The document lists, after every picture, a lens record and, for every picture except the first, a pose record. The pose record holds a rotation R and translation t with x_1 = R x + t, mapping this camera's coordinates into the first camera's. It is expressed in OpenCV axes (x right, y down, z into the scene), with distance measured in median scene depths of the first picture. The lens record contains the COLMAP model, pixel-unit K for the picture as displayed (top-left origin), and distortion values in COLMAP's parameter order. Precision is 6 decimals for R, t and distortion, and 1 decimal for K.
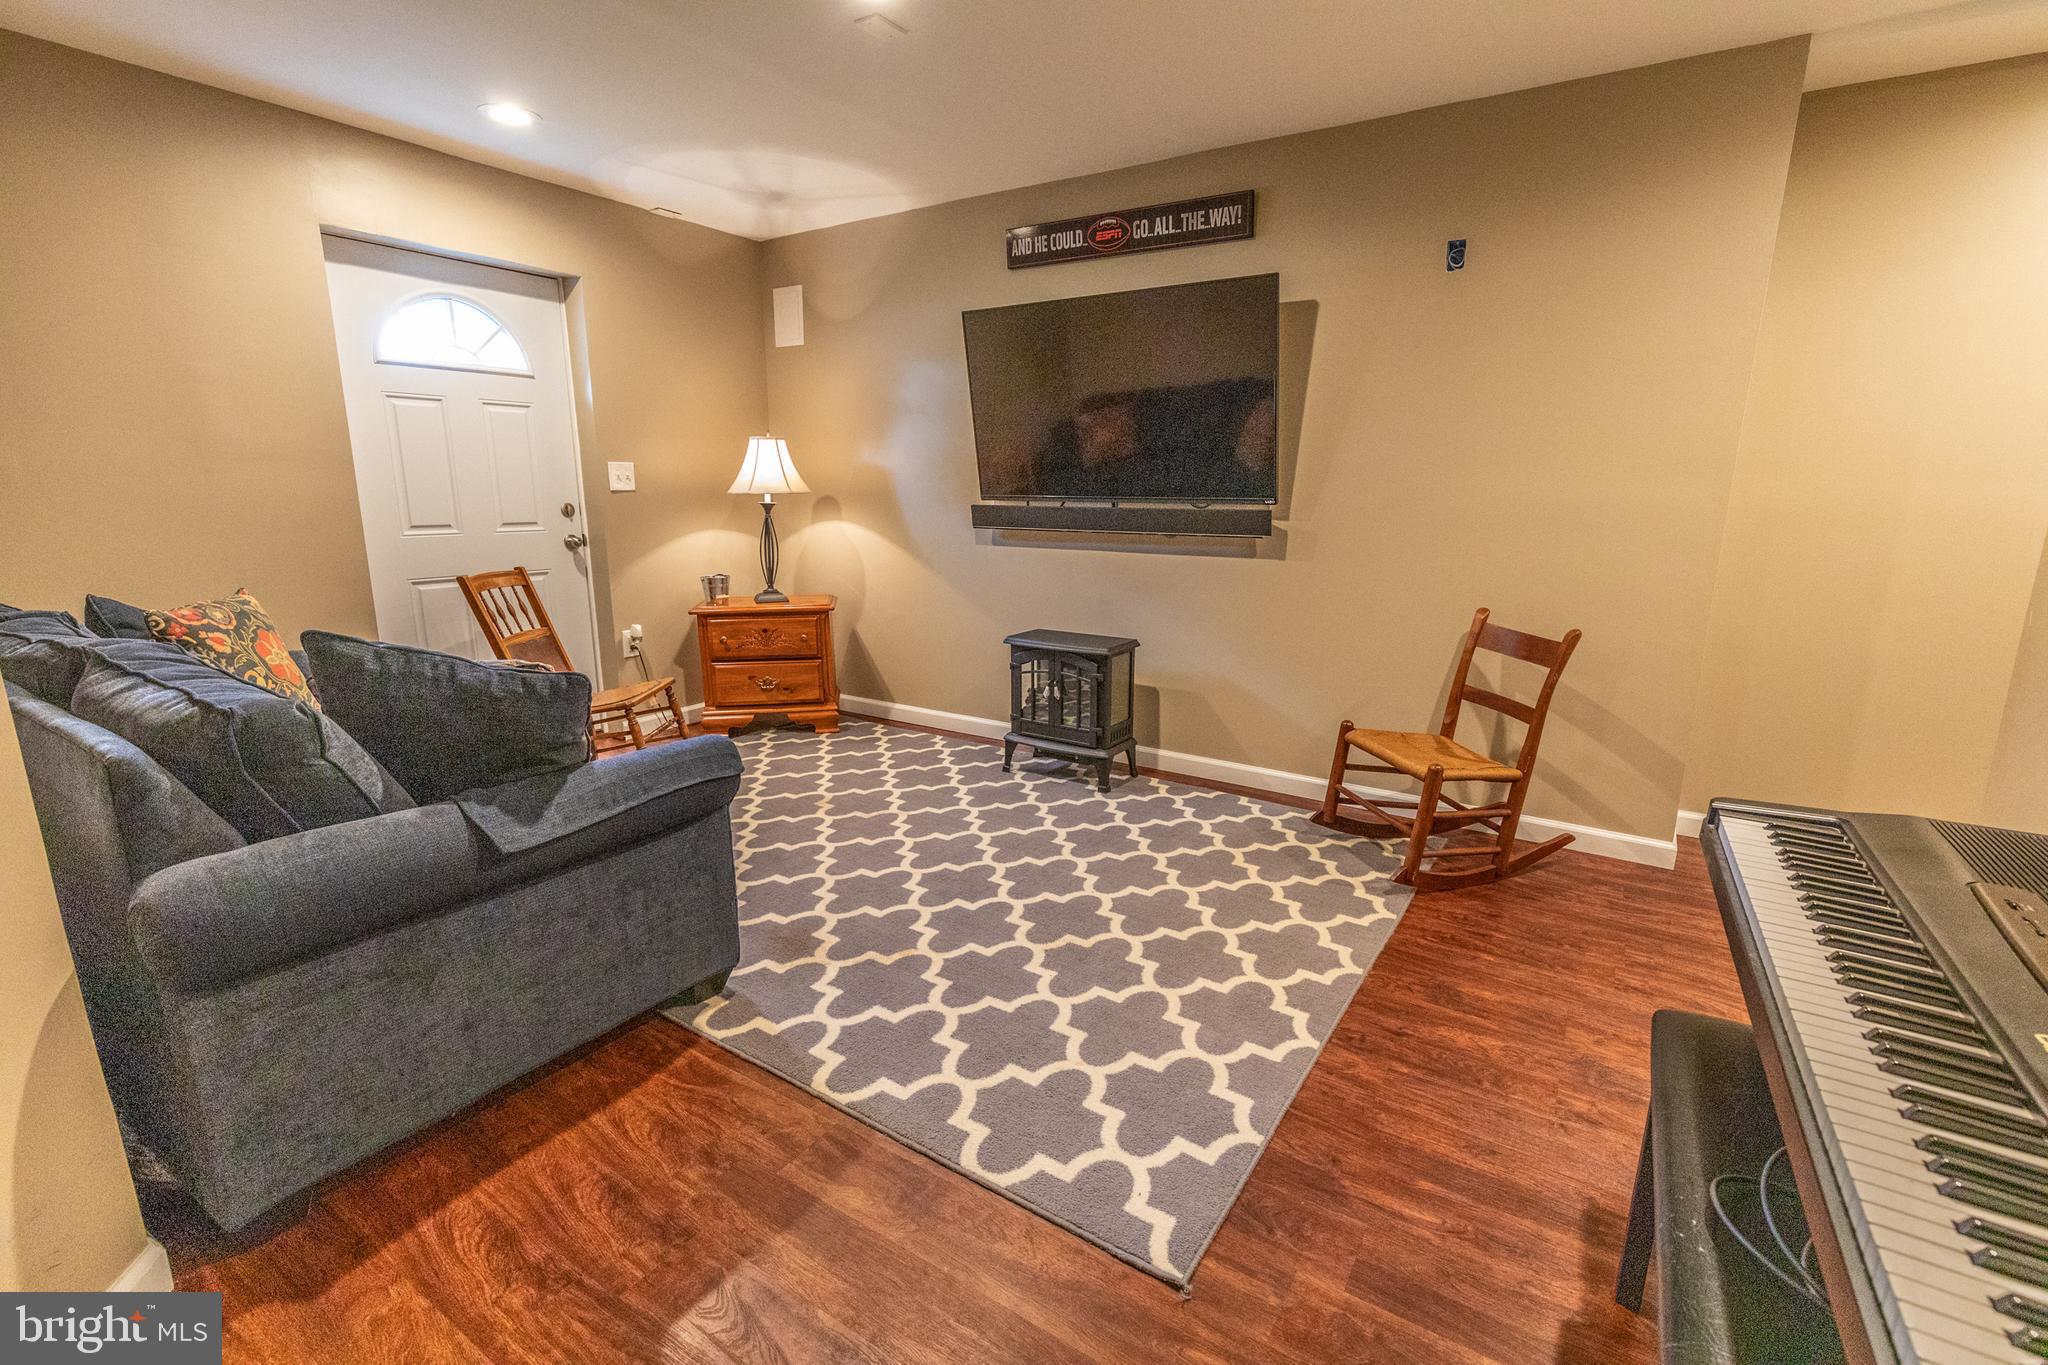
lens RADIAL K [[916.3, 0, 1033.7], [0, 916.3, 683.3], [0, 0, 1]] dist [0.003915, 0.000370]
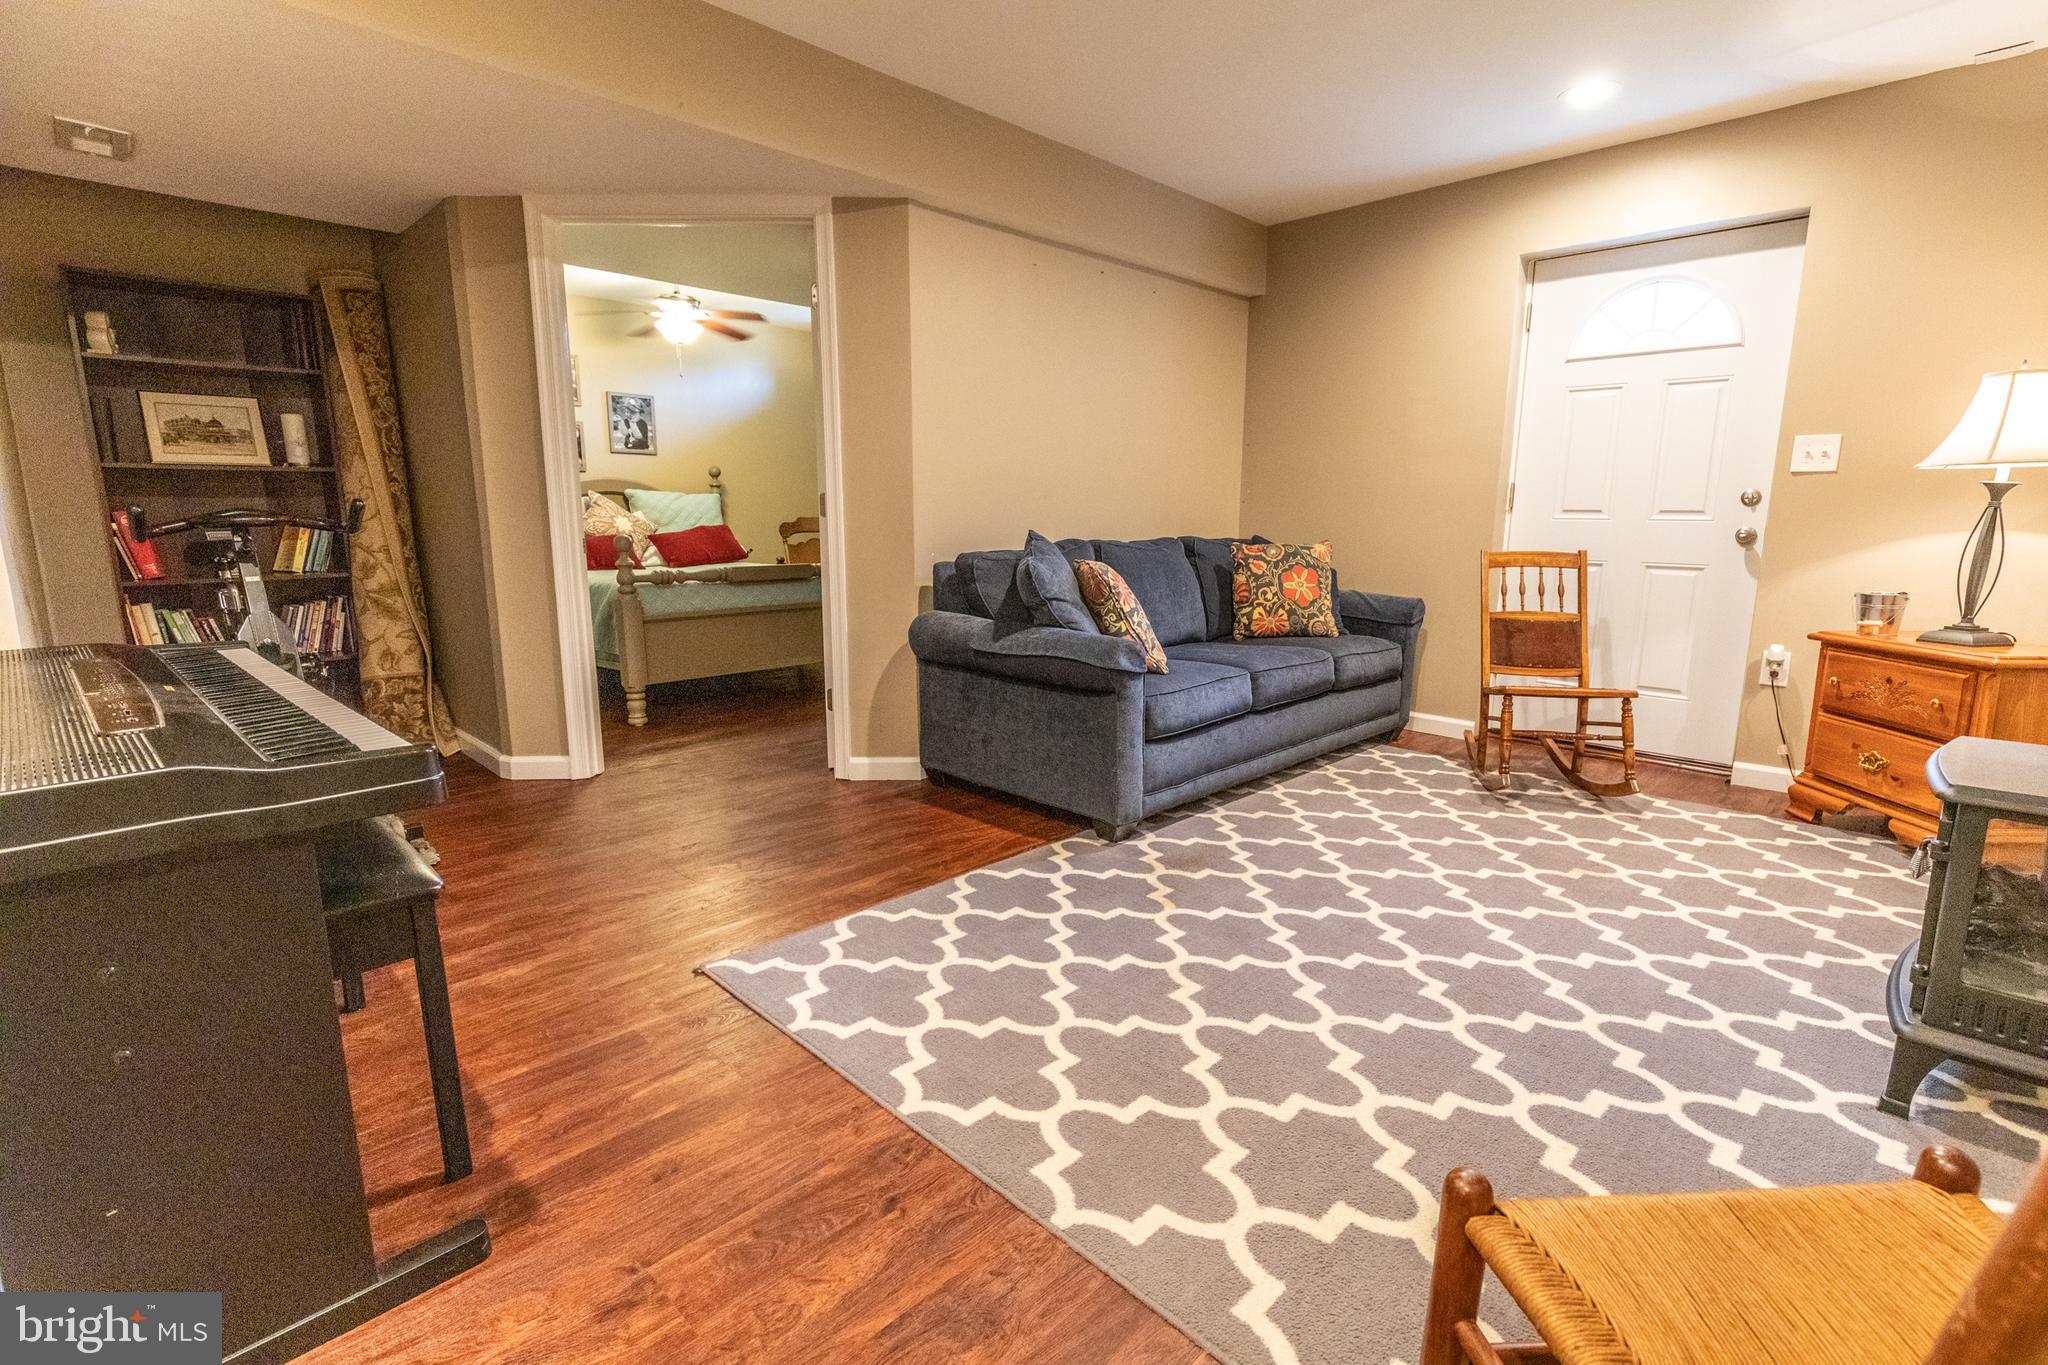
lens RADIAL K [[952.7, 0, 1038.5], [0, 952.7, 683.8], [0, 0, 1]] dist [-0.002515, -0.000453]
pose [[-0.209417, 0.168130, -0.963264, 0.630712], [-0.215252, 0.953016, 0.213138, -0.092540], [0.953840, 0.251980, -0.163388, 0.724761]]
